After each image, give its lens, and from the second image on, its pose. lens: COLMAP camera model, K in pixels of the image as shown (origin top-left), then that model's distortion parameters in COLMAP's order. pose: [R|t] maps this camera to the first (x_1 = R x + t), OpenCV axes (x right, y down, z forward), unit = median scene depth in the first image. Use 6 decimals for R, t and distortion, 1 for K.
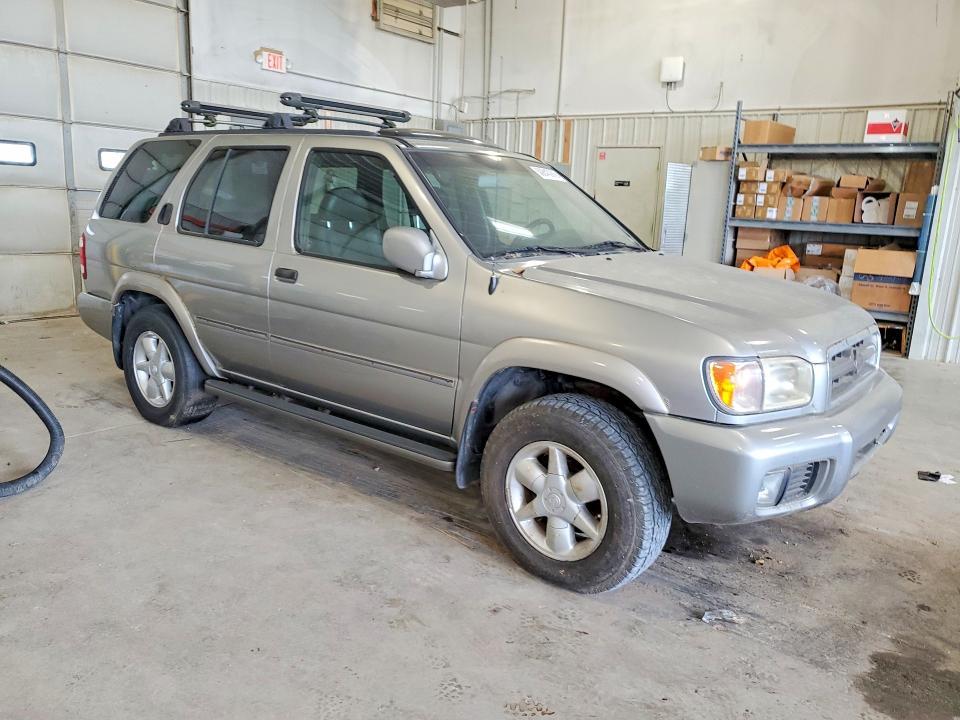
lens RADIAL K [[759.1, 0, 473.6], [0, 759.1, 352.7], [0, 0, 1]] dist [0.028012, -0.015798]
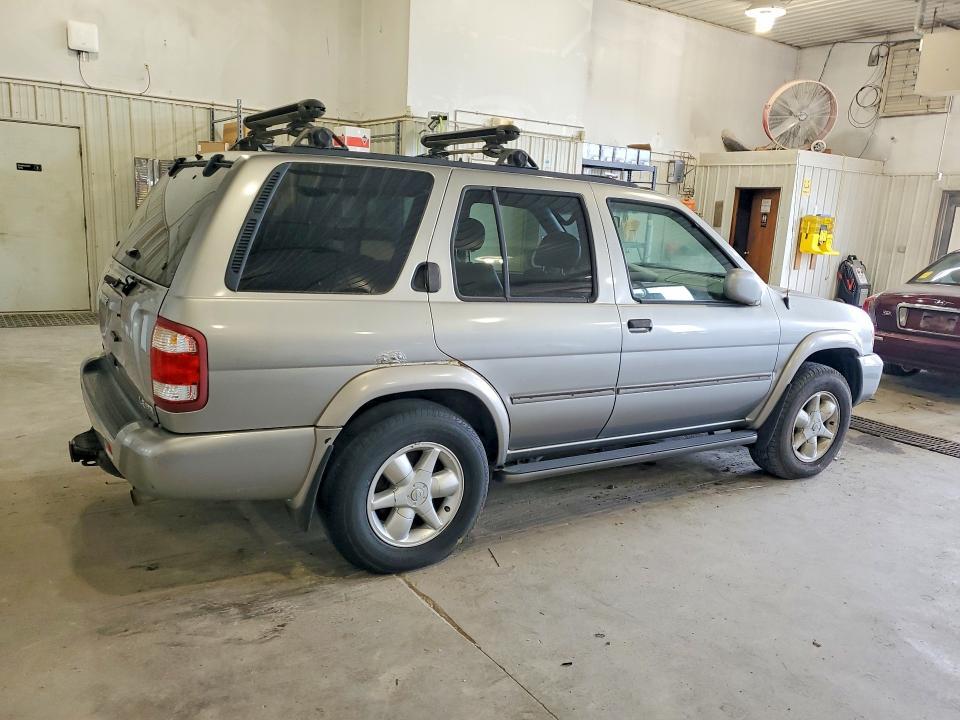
lens RADIAL K [[759.1, 0, 478.8], [0, 759.1, 362.1], [0, 0, 1]] dist [0.028012, -0.015798]
pose [[0.318880, -0.211974, 0.923787, -0.930650], [0.148554, 0.973801, 0.172171, -0.192223], [-0.936081, 0.082330, 0.342015, 0.629941]]
